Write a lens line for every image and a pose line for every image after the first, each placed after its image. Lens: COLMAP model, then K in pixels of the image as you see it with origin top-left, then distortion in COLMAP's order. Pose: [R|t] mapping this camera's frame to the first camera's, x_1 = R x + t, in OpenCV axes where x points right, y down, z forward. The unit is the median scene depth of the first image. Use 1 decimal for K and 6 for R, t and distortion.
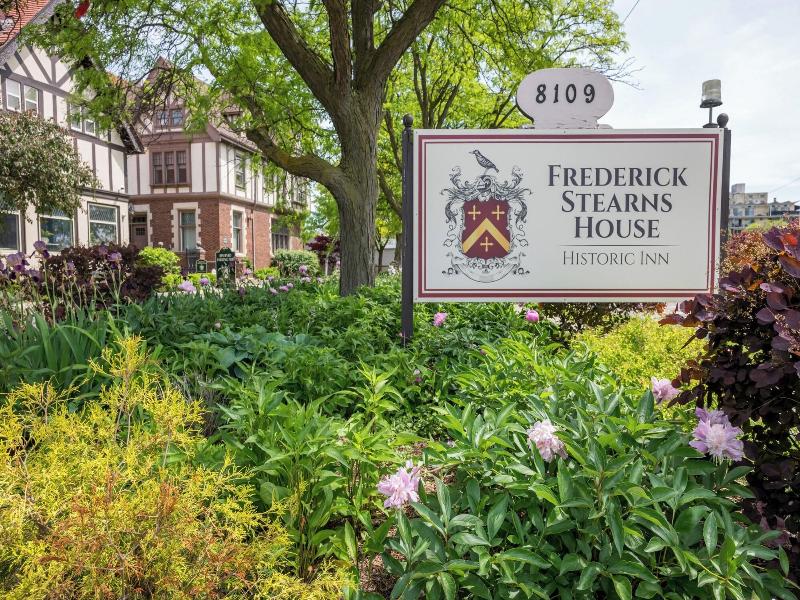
lens RADIAL K [[519.4, 0, 400.0], [0, 519.4, 300.0], [0, 0, 1]] dist [-0.005833, -0.001897]
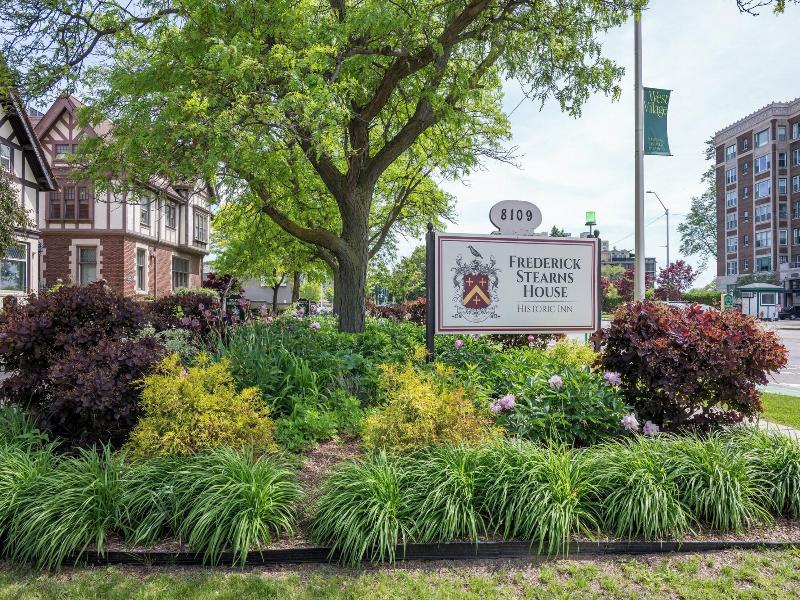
lens RADIAL K [[519.4, 0, 400.0], [0, 519.4, 300.0], [0, 0, 1]] dist [-0.005833, -0.001897]
pose [[0.973439, 0.007690, 0.228816, -0.471233], [0.008651, 0.997486, -0.070328, 0.010395], [-0.228781, 0.070440, 0.970926, -0.605491]]
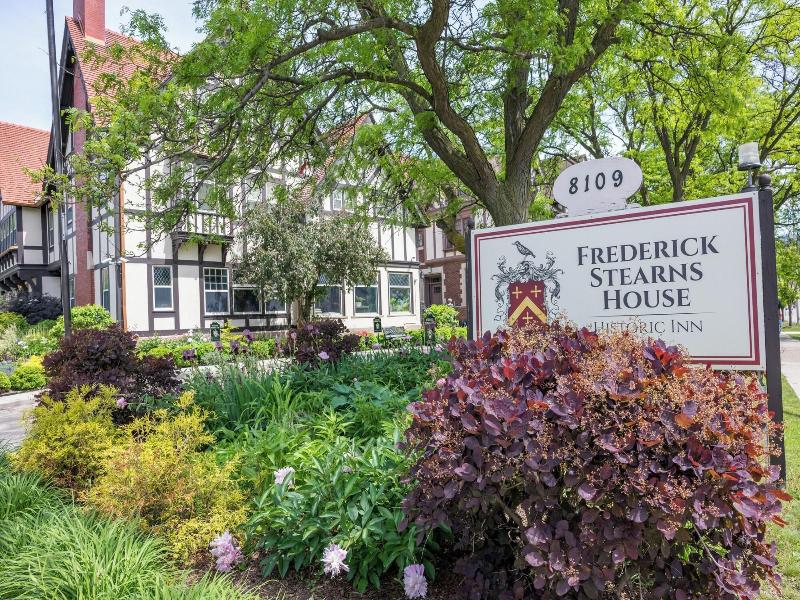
lens RADIAL K [[522.4, 0, 399.6], [0, 522.4, 308.7], [0, 0, 1]] dist [-0.003875, 0.001747]
pose [[0.835157, -0.042557, -0.548362, 0.581245], [0.002924, 0.997331, -0.072948, -0.041582], [0.550004, 0.059320, 0.833053, -0.167258]]
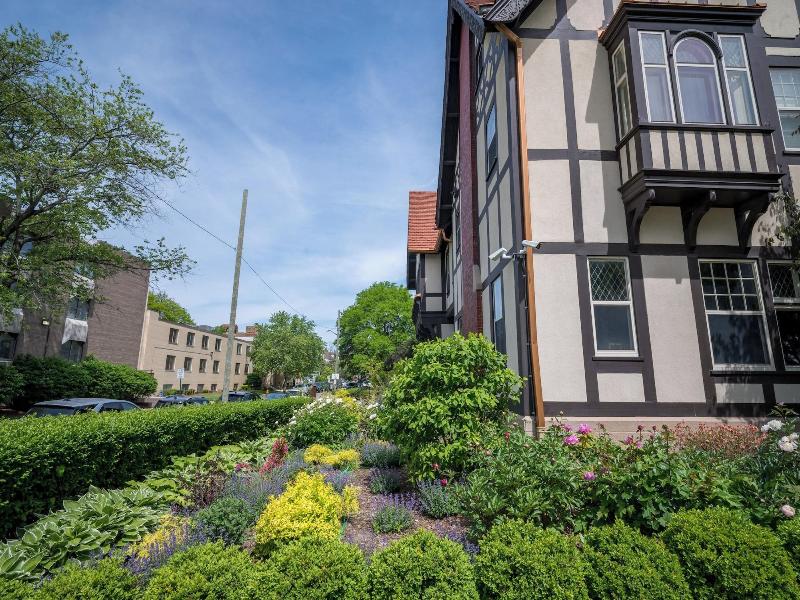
lens RADIAL K [[401.3, 0, 400.0], [0, 401.3, 300.0], [0, 0, 1]] dist [-0.001138, -0.000053]
pose [[0.220268, -0.190892, -0.956578, -2.756286], [-0.069503, 0.975100, -0.210592, -0.217807], [0.972960, 0.112872, 0.201516, 1.590231]]
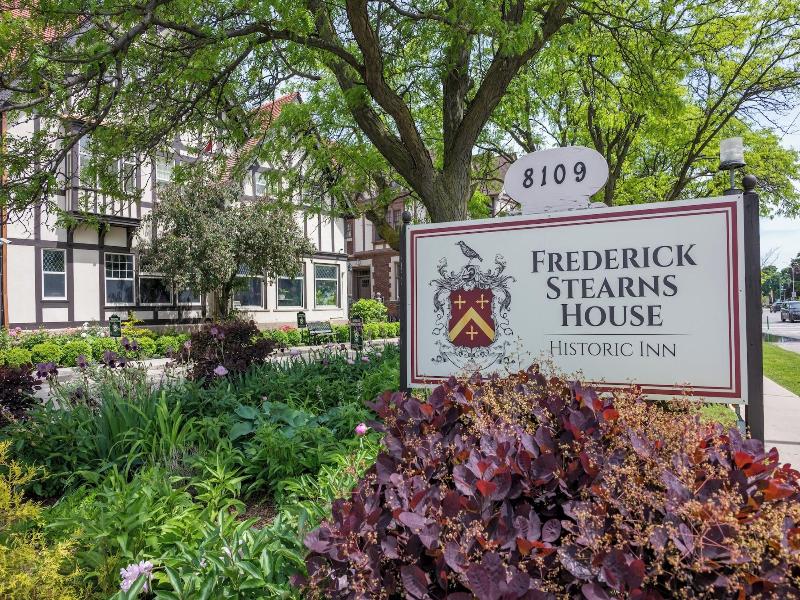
lens RADIAL K [[526.1, 0, 400.0], [0, 526.1, 300.0], [0, 0, 1]] dist [0.002005, -0.001994]
pose [[0.903183, -0.024218, -0.428573, 0.478537], [-0.008180, 0.997255, -0.073592, -0.094746], [0.429179, 0.069973, 0.900505, 0.019129]]
